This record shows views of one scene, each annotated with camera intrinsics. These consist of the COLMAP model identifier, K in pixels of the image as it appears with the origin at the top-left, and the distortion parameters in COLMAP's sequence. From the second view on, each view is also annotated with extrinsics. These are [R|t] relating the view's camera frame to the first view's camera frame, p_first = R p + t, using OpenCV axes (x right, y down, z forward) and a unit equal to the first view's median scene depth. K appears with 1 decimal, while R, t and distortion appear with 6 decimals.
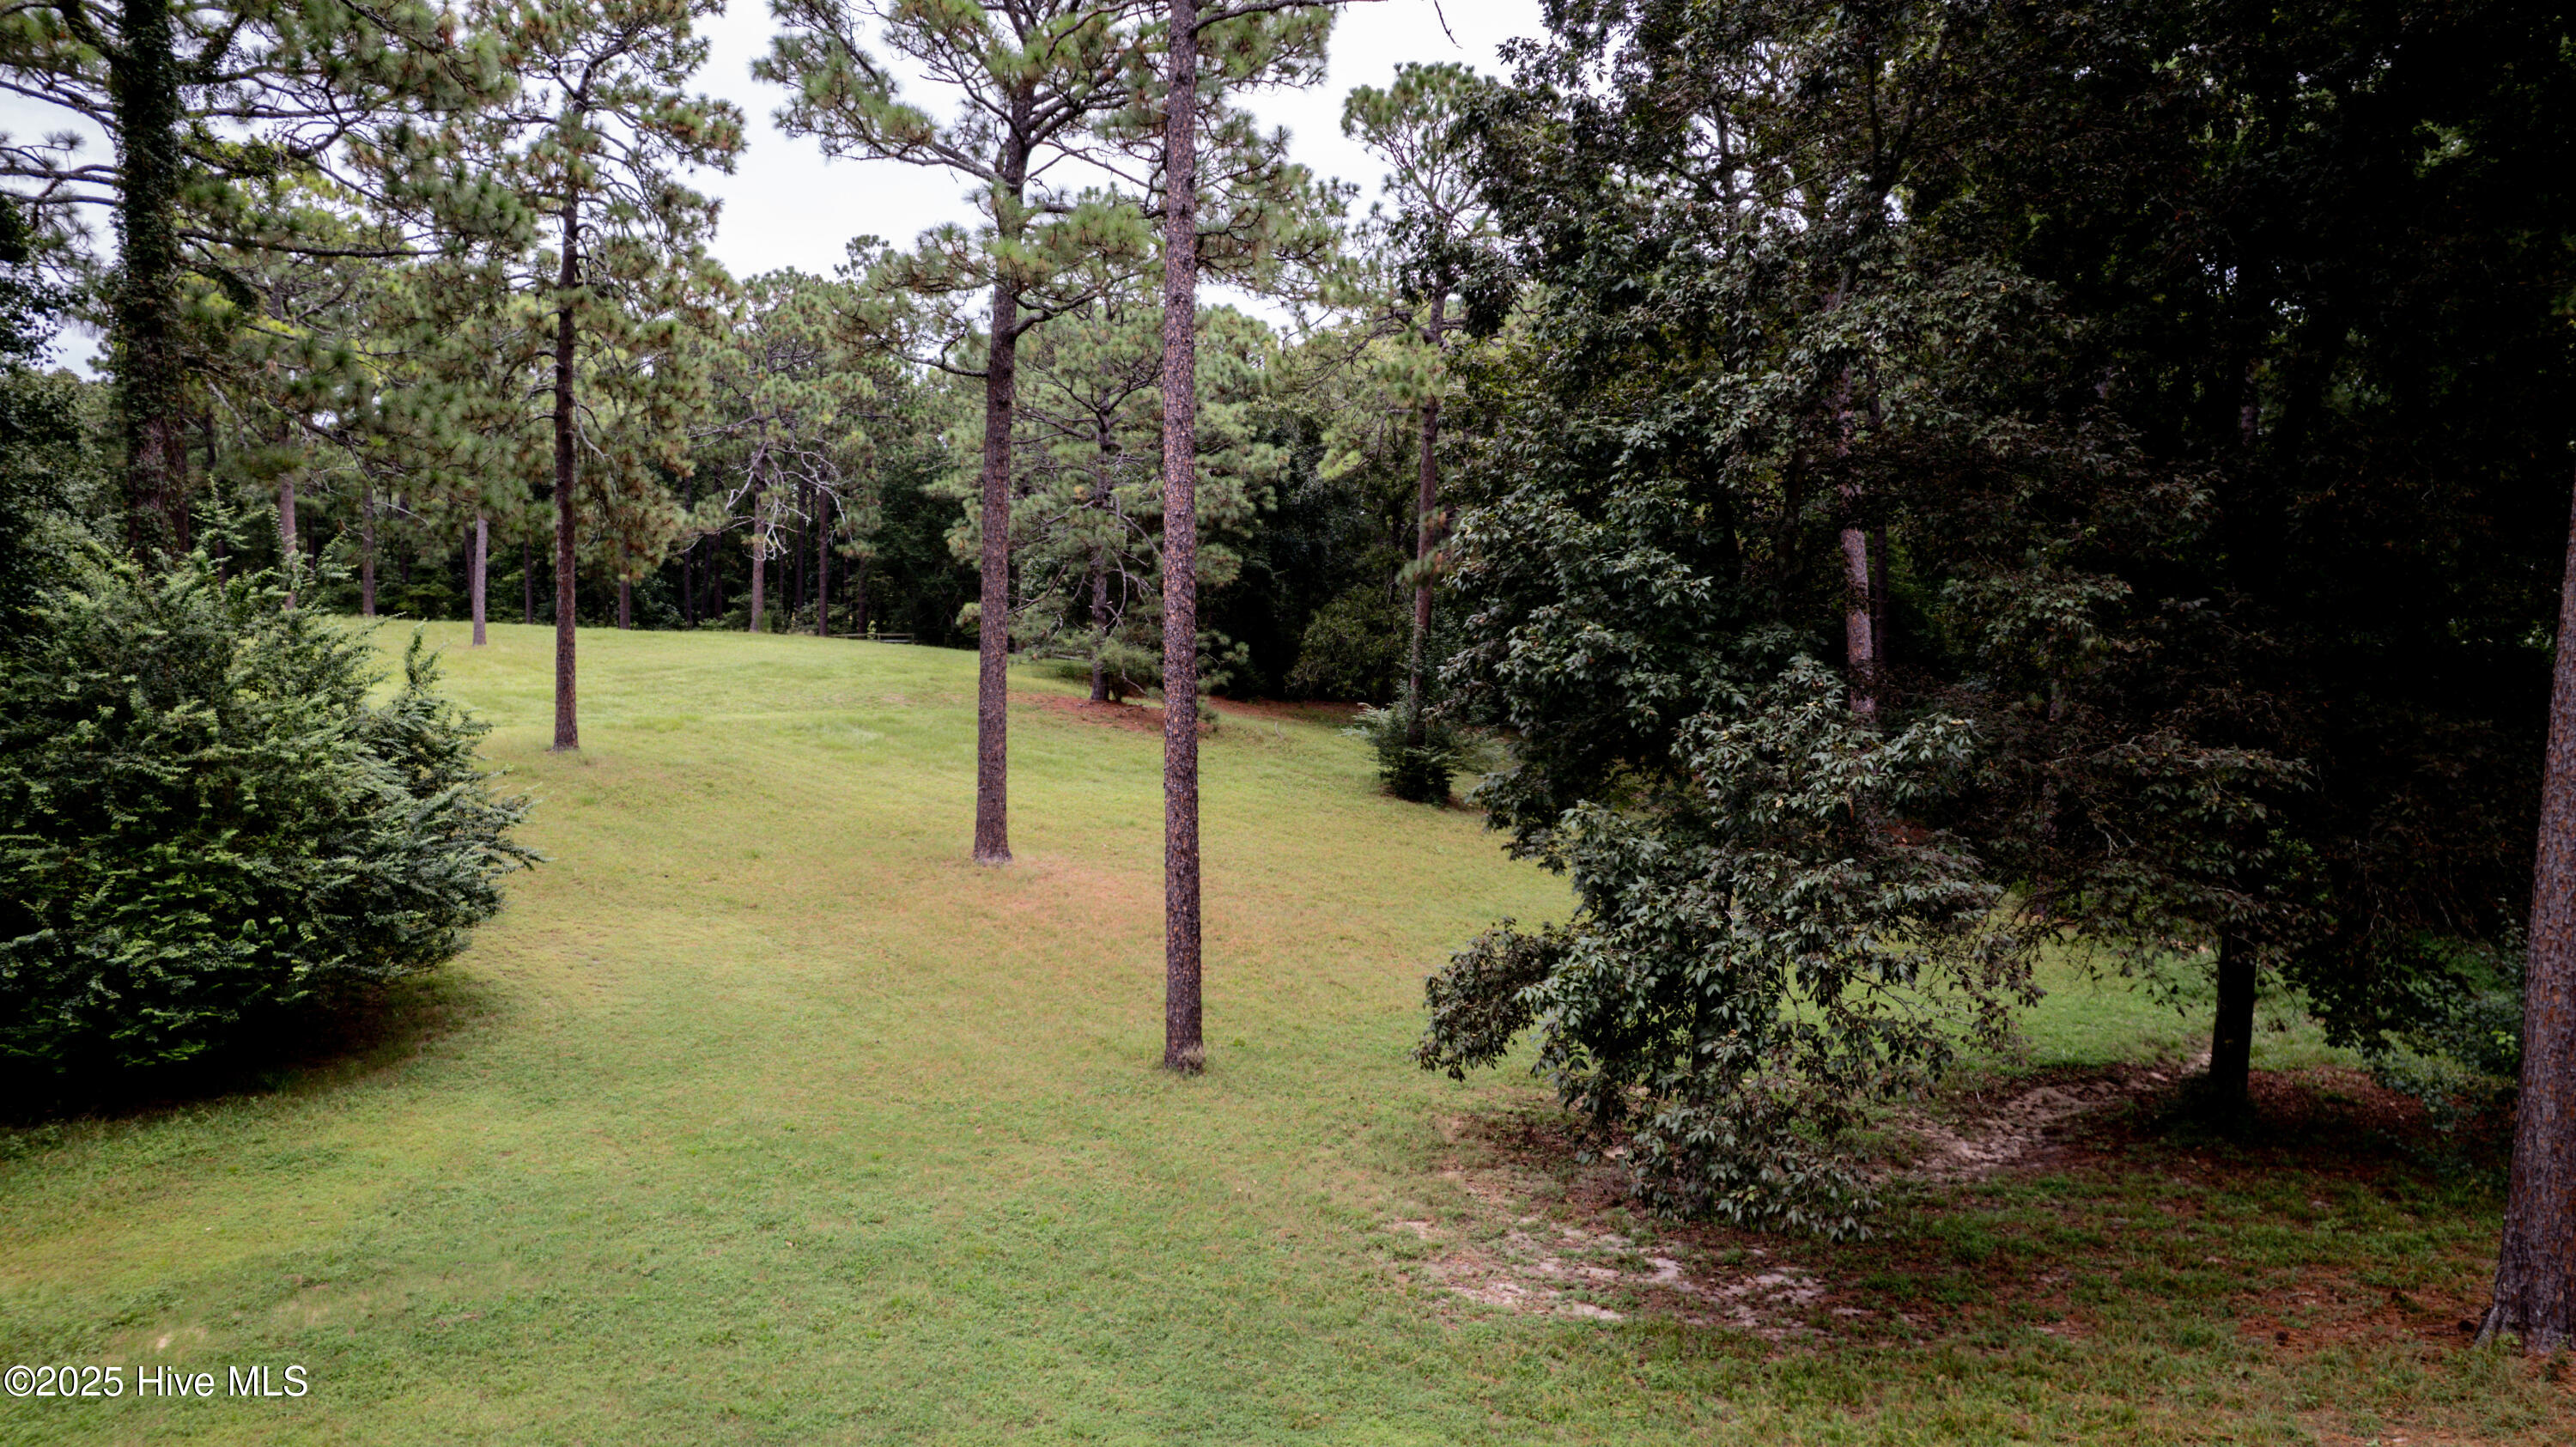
lens RADIAL K [[1704.3, 0, 1288.1], [0, 1704.3, 723.3], [0, 0, 1]] dist [-0.035256, 0.010373]
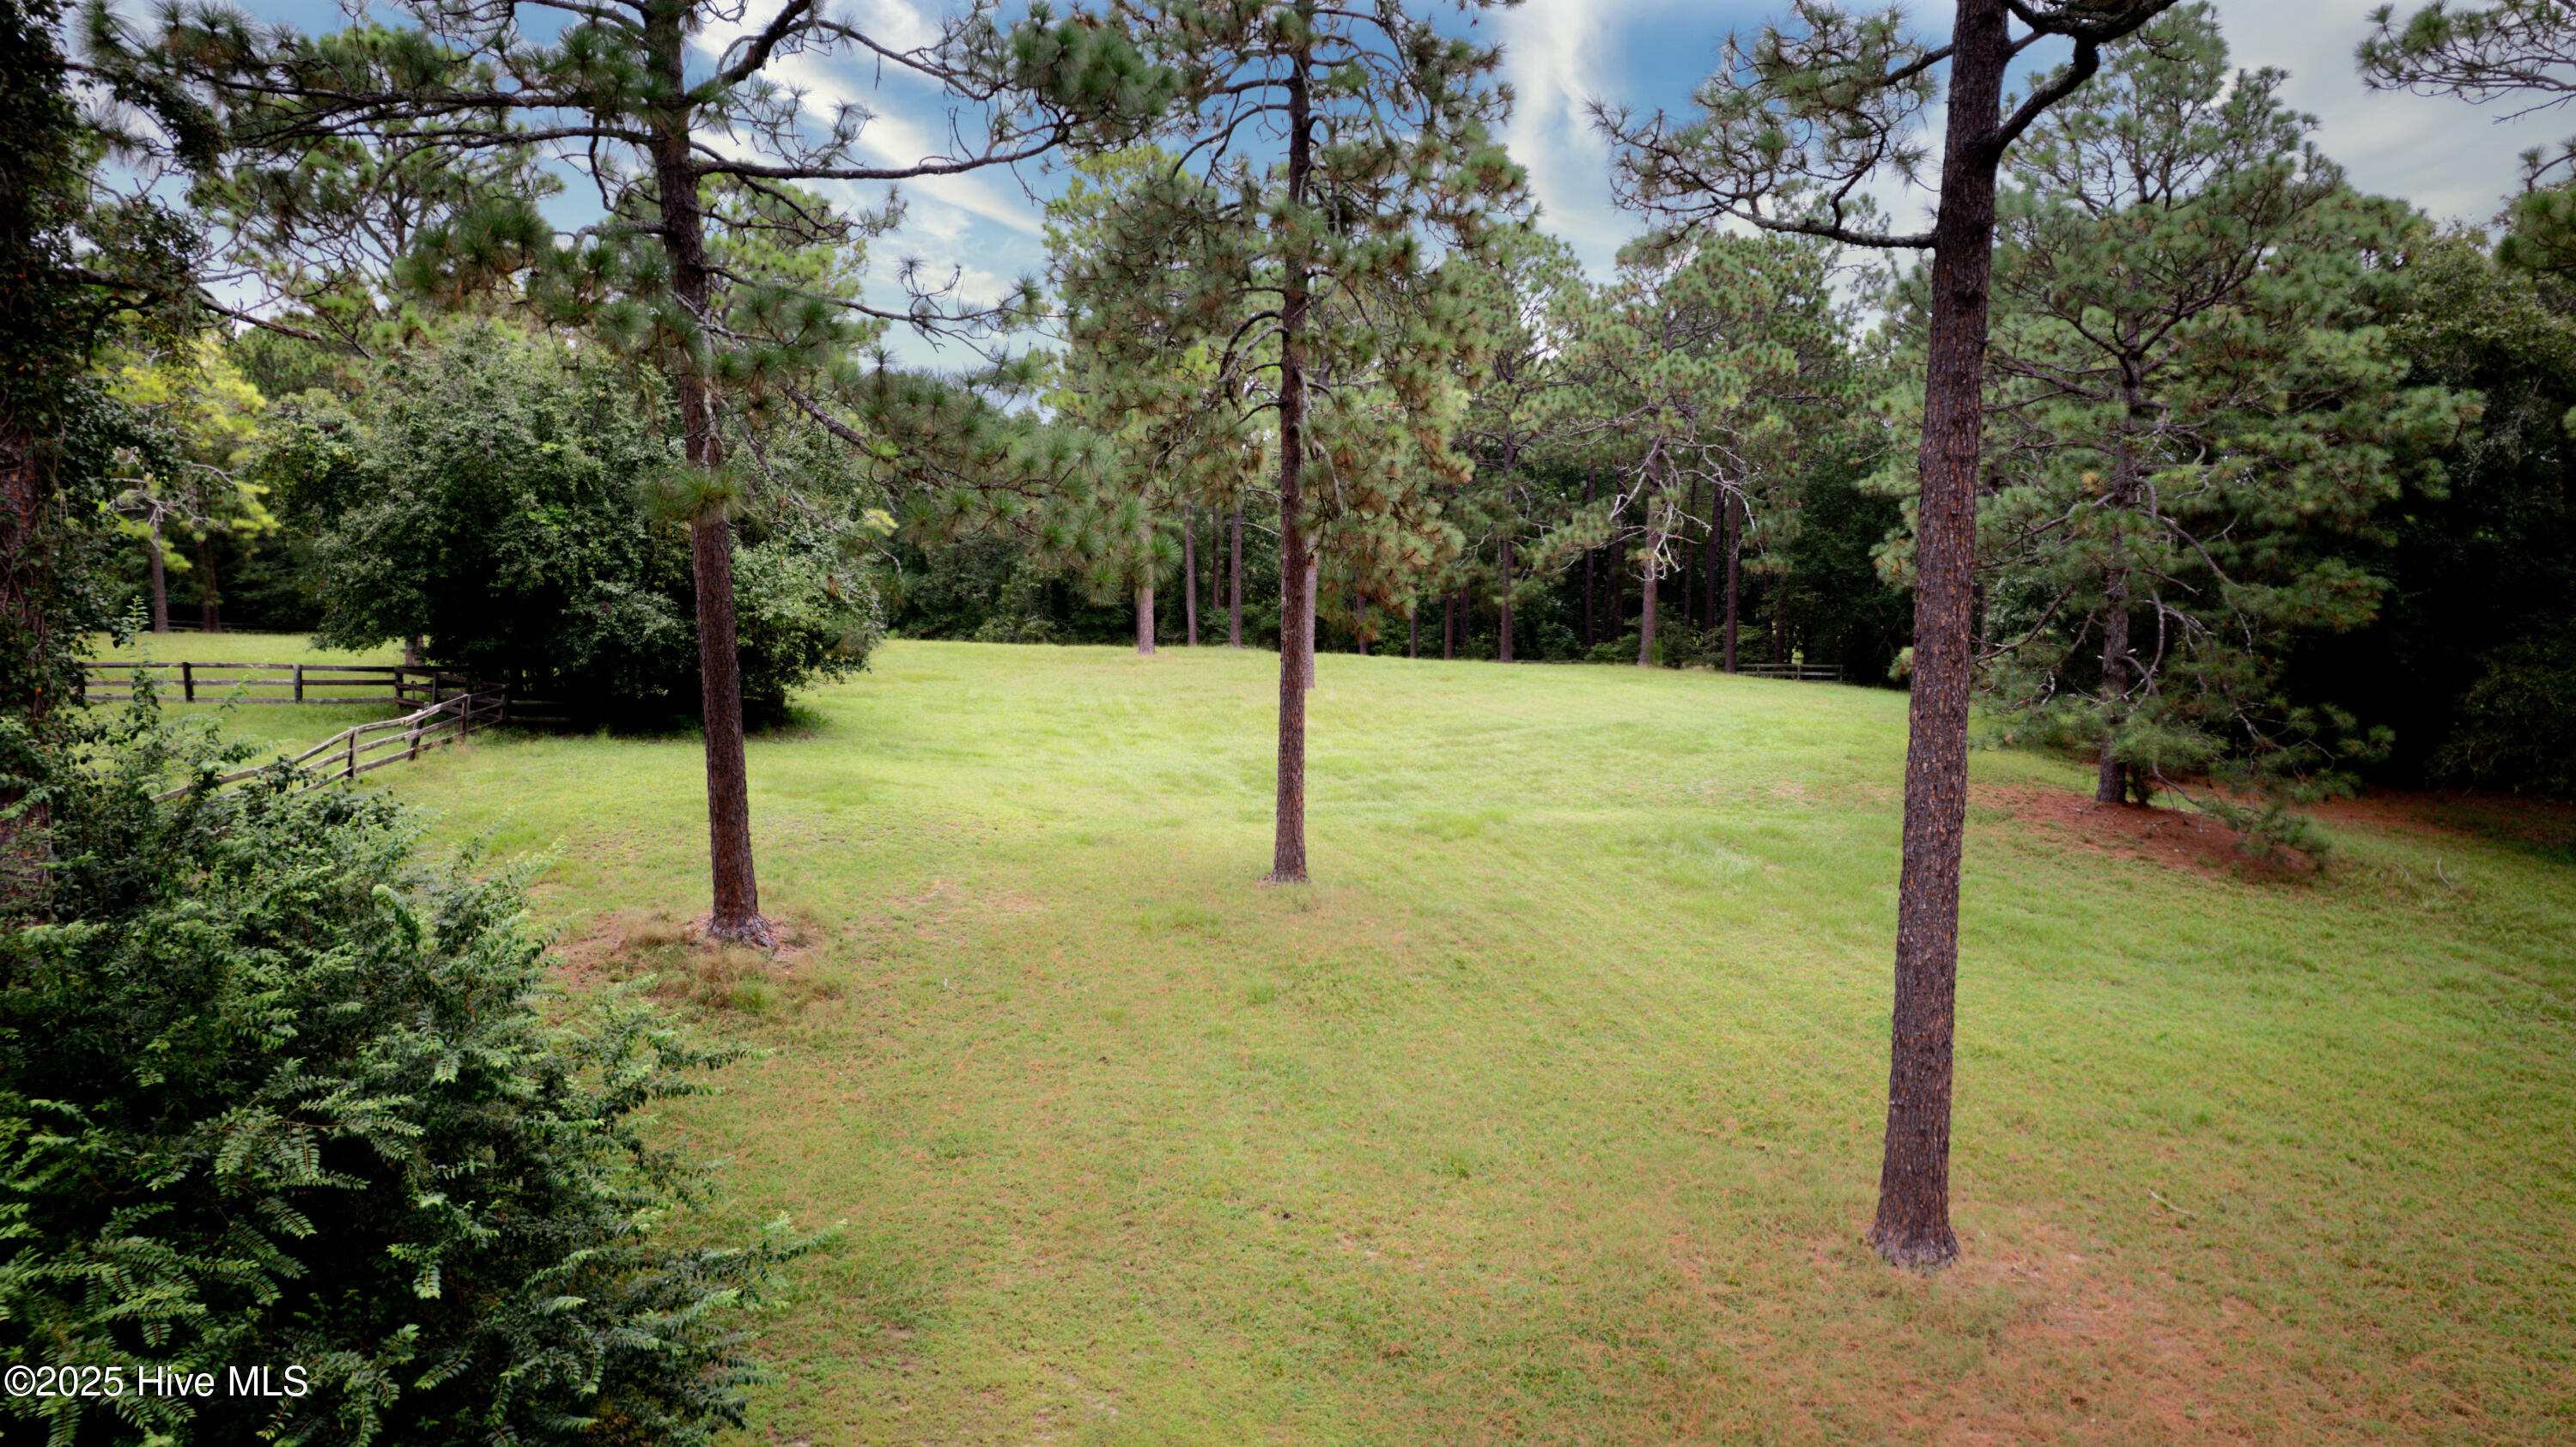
lens RADIAL K [[1704.3, 0, 1286.0], [0, 1704.3, 718.3], [0, 0, 1]] dist [-0.035256, 0.010373]
pose [[0.855792, 0.027239, -0.516602, -0.047181], [-0.028537, 0.999578, 0.005431, -0.039191], [0.516532, 0.010095, 0.856208, 0.282686]]
